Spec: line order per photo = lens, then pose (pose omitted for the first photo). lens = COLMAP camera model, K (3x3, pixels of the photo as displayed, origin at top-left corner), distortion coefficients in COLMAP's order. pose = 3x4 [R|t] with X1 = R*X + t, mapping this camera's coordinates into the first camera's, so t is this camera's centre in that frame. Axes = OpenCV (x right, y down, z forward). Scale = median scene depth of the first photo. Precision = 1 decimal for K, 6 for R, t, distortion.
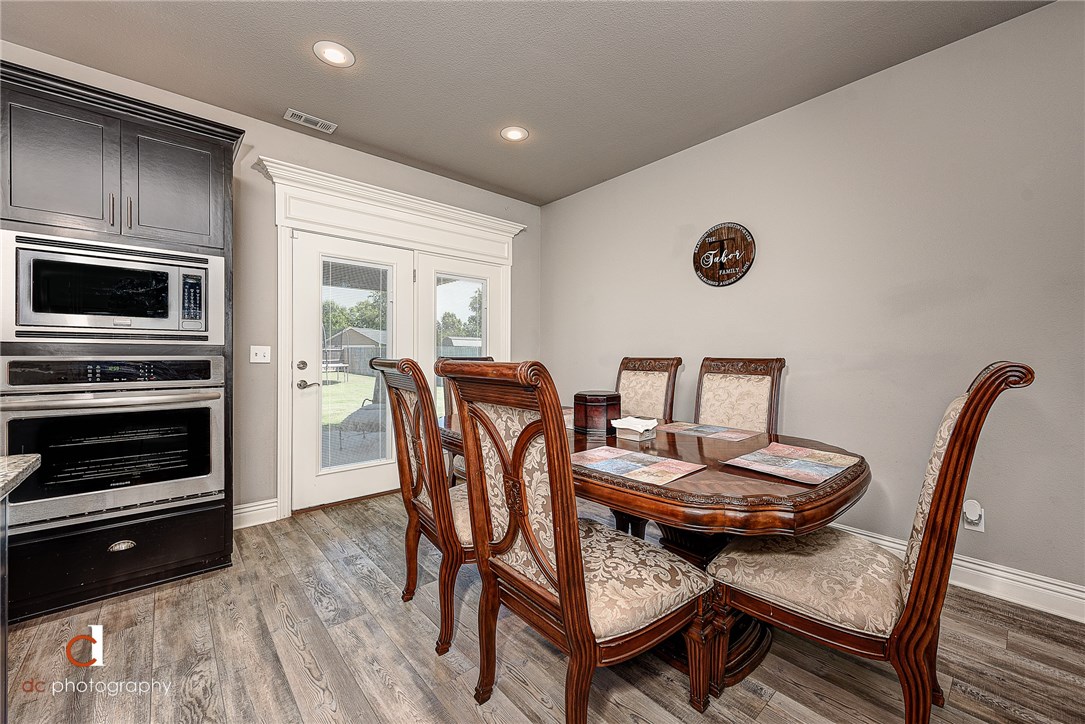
lens RADIAL K [[424.2, 0, 540.7], [0, 424.2, 358.8], [0, 0, 1]] dist [0.010059, -0.000848]
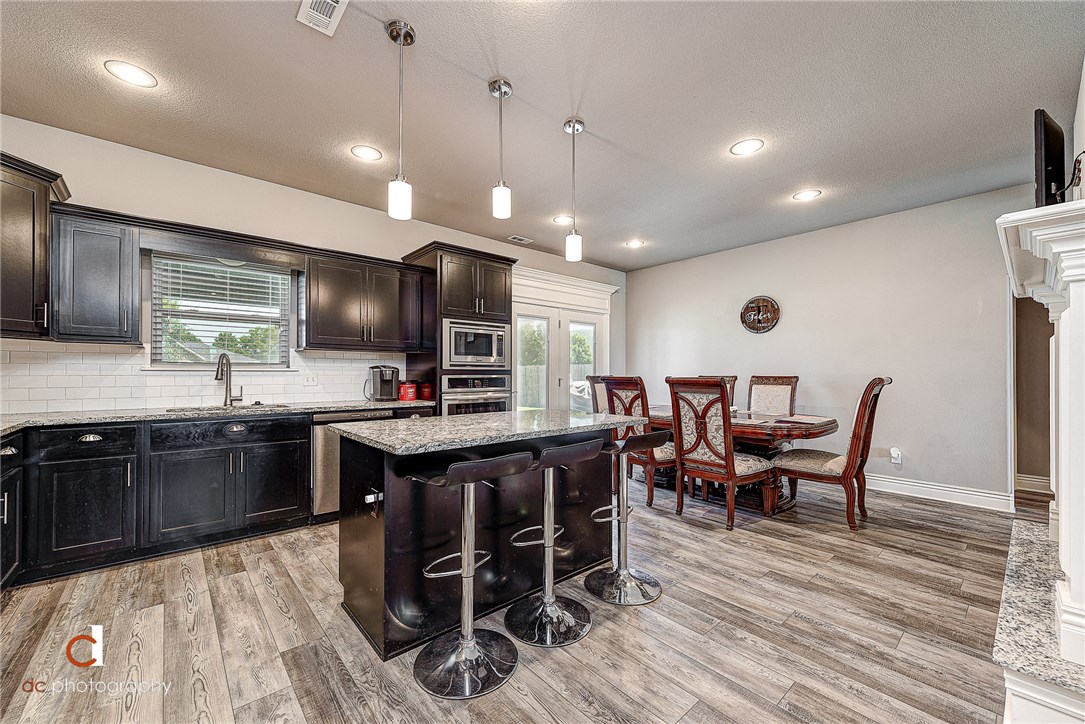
lens RADIAL K [[424.2, 0, 538.0], [0, 424.2, 376.8], [0, 0, 1]] dist [0.010059, -0.000848]
pose [[0.999976, -0.001349, -0.006843, -0.593878], [0.001330, 0.999995, -0.002790, 0.005613], [0.006847, 0.002781, 0.999973, -0.933389]]
